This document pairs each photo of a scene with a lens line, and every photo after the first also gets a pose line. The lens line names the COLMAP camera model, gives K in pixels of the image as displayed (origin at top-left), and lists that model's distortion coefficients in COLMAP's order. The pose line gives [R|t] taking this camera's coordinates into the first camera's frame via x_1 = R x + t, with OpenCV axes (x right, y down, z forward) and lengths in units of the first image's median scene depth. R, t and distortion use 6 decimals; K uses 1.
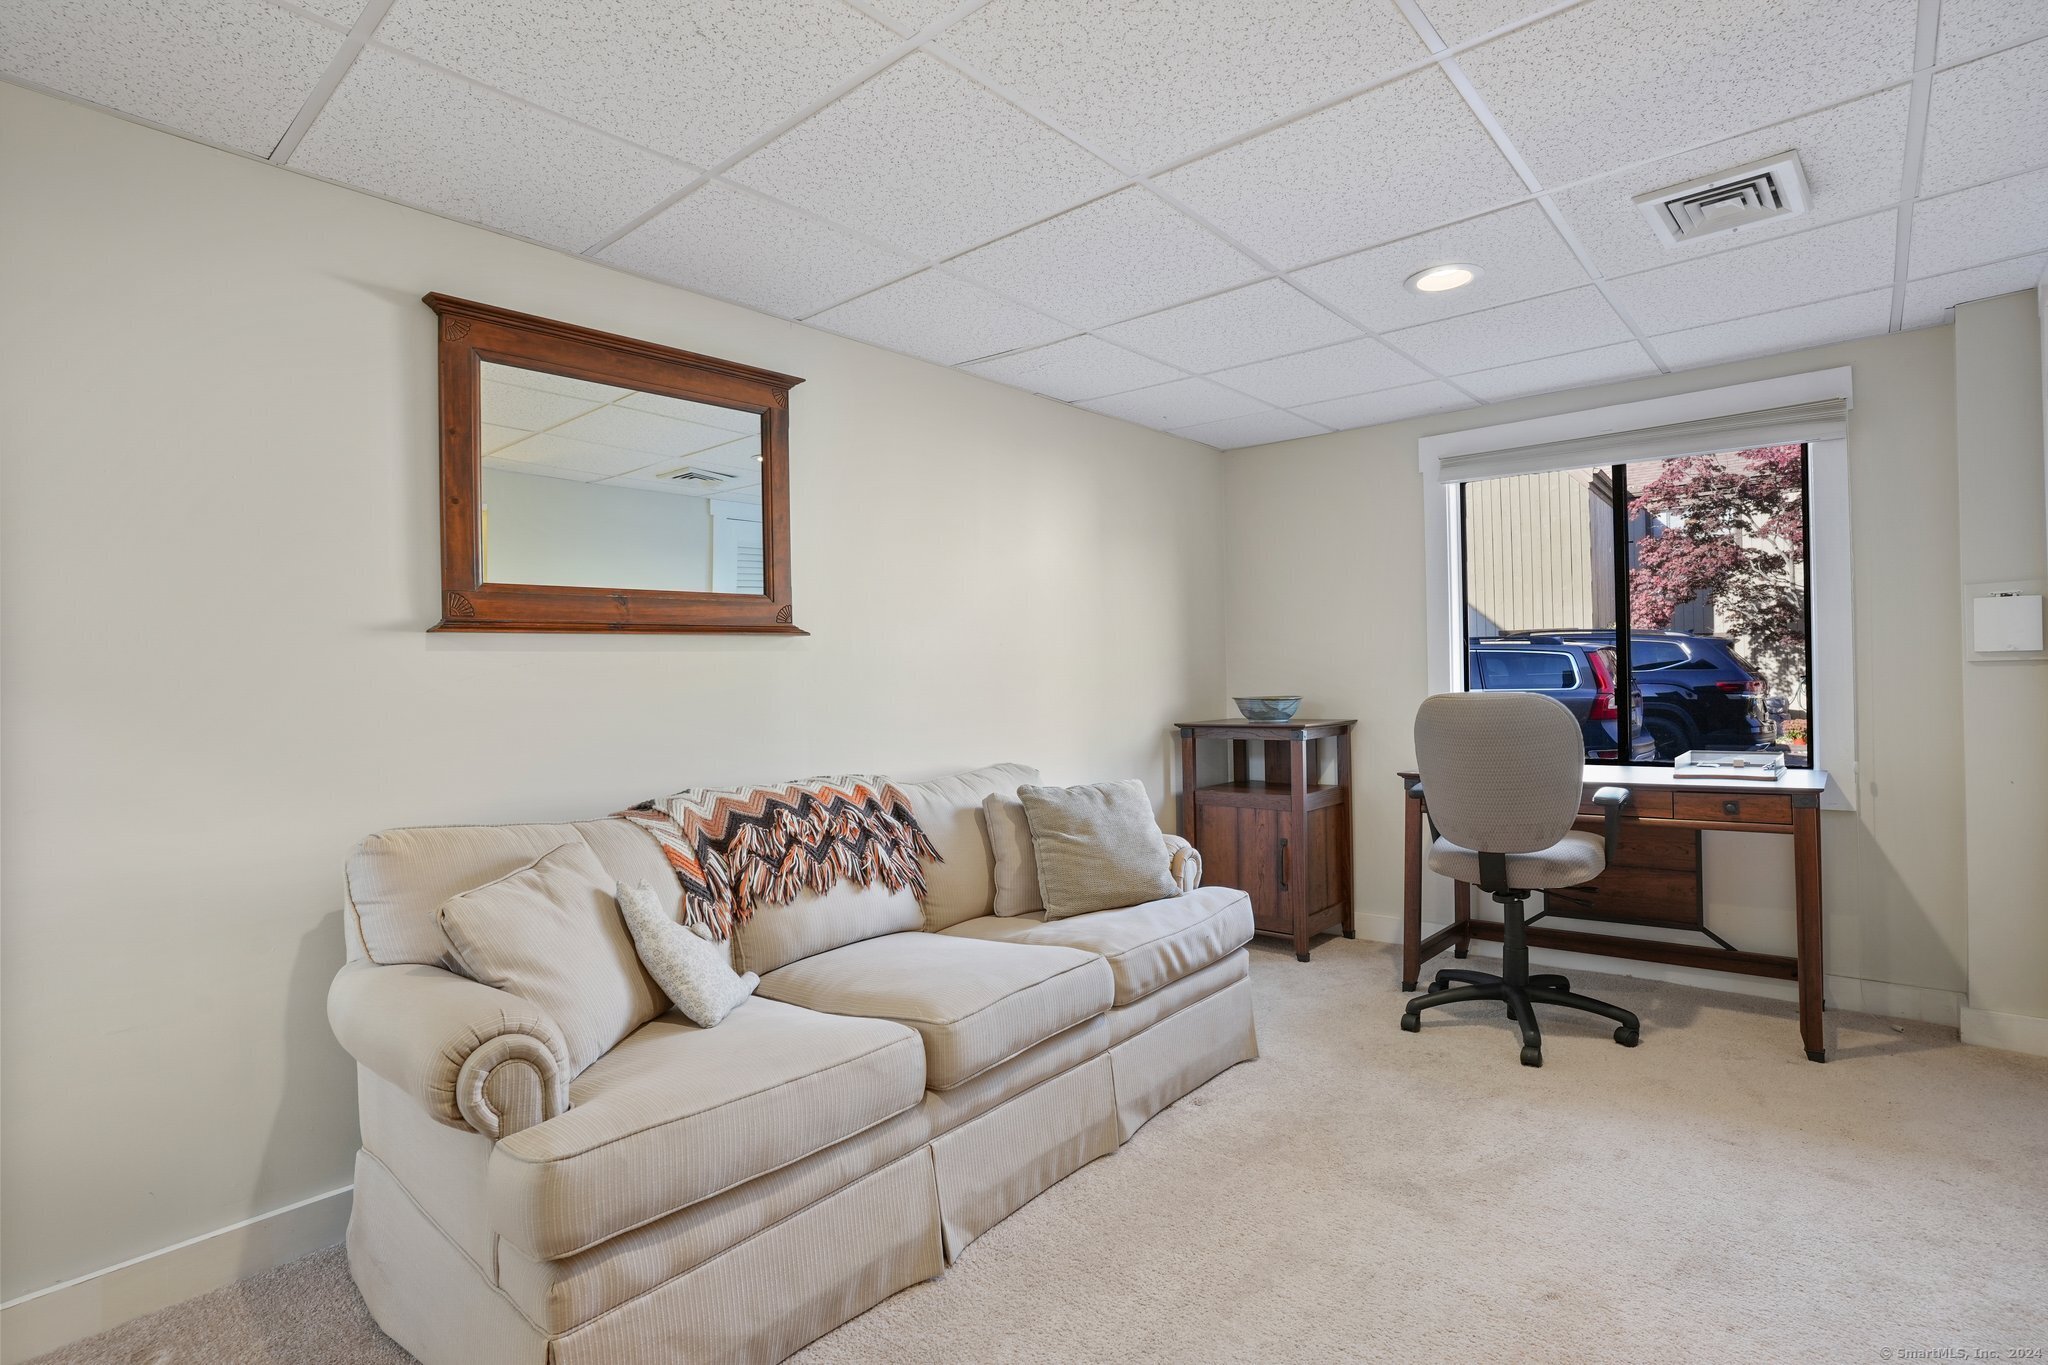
lens RADIAL K [[998.5, 0, 1026.9], [0, 998.5, 678.2], [0, 0, 1]] dist [-0.080979, 0.036475]
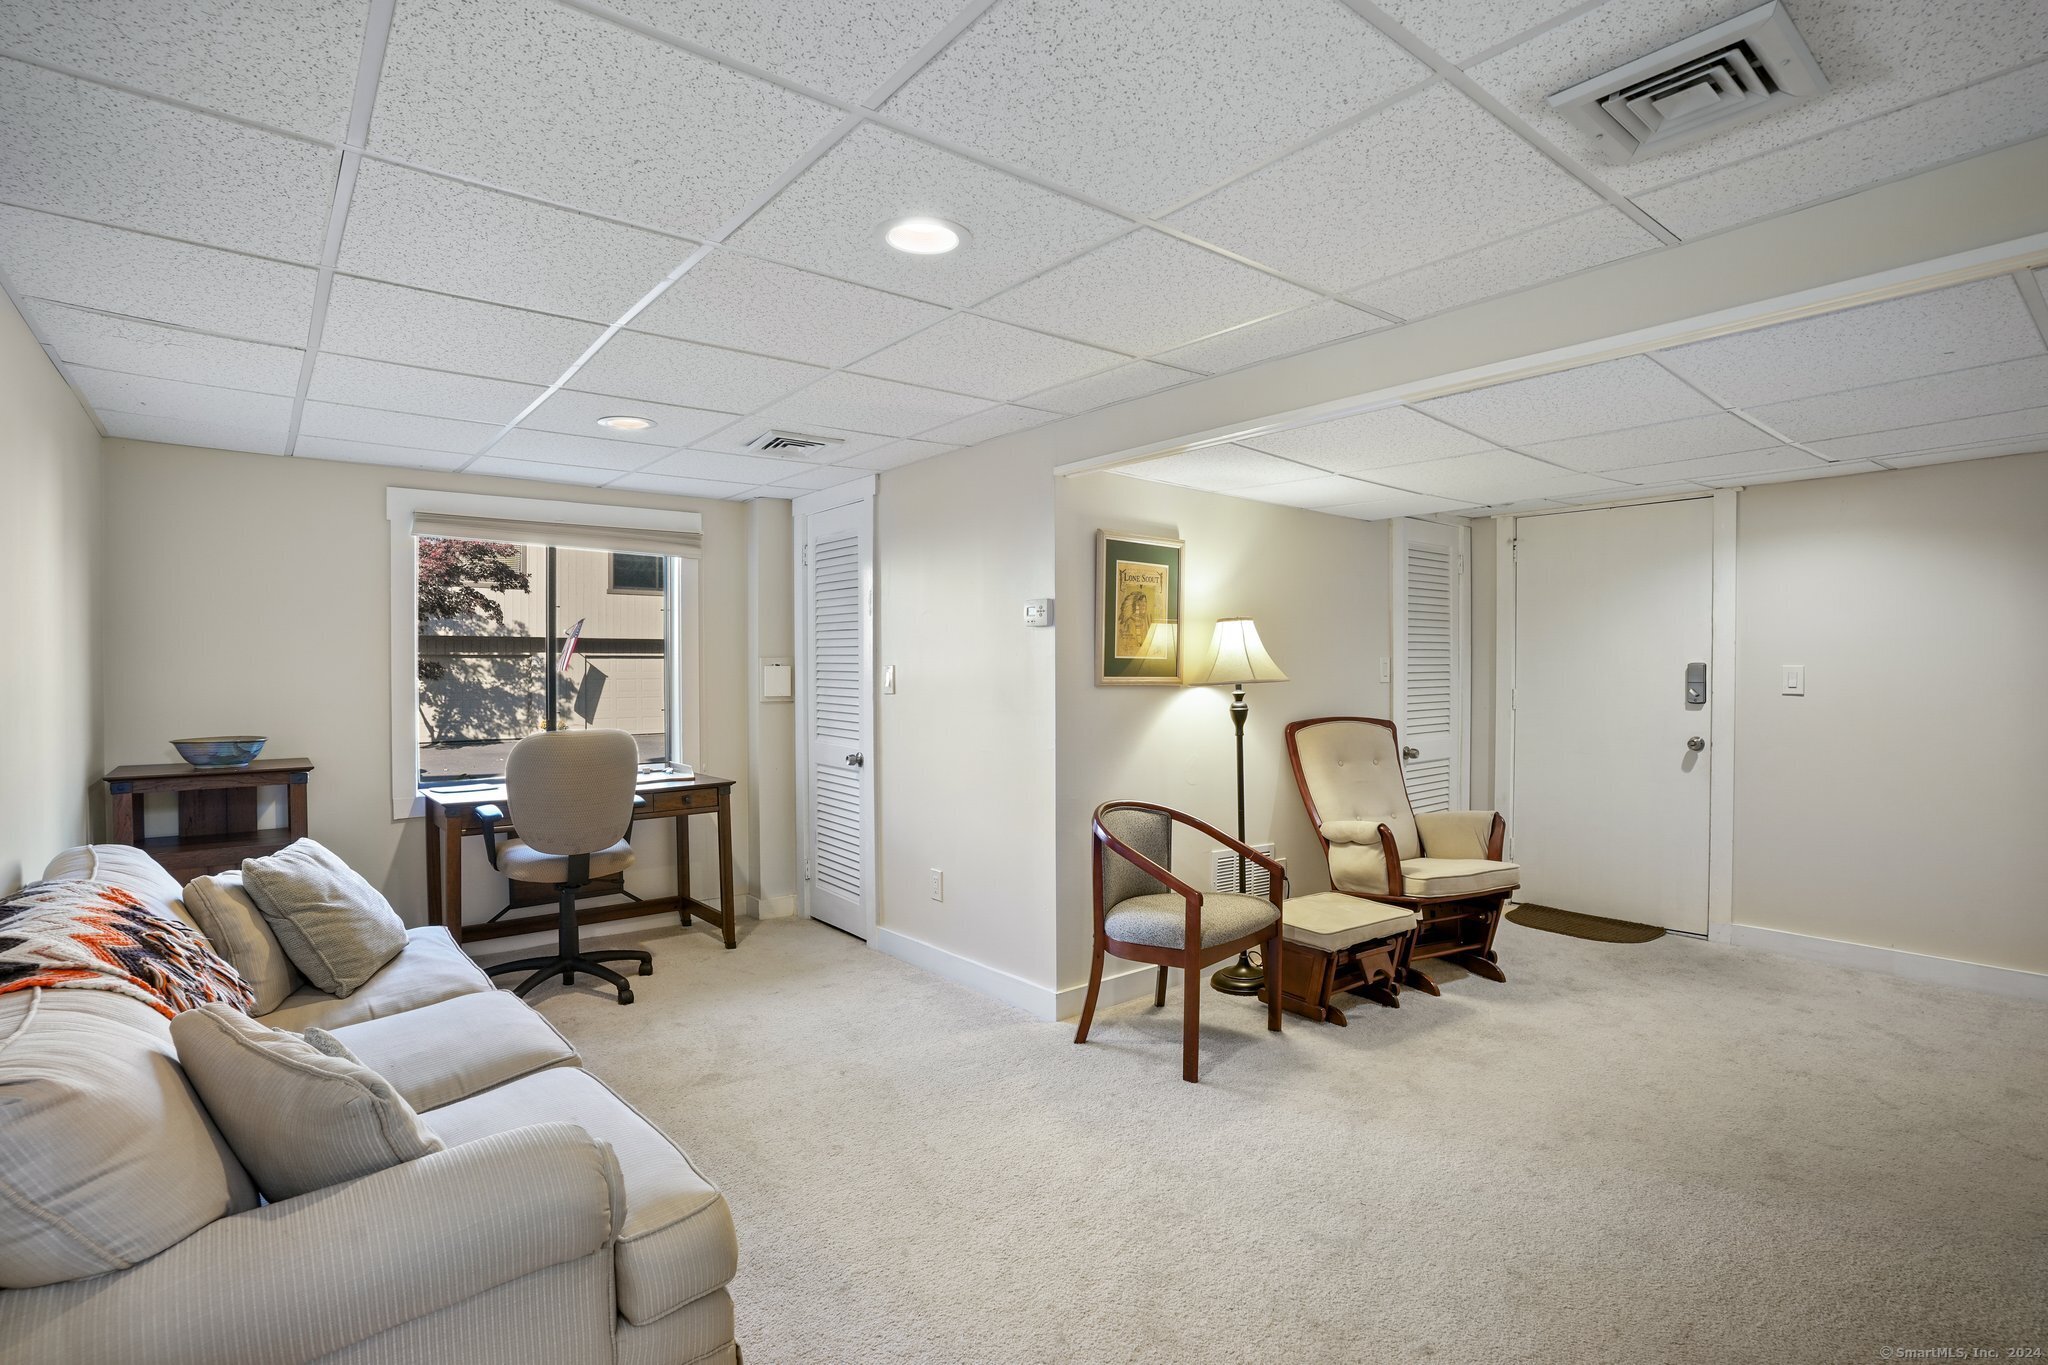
lens RADIAL K [[998.5, 0, 1026.9], [0, 998.5, 678.2], [0, 0, 1]] dist [-0.080979, 0.036475]
pose [[0.173320, 0.010896, 0.984805, -0.720056], [-0.002950, 0.999940, -0.010544, -0.043104], [-0.984861, -0.001078, 0.173342, 0.205881]]
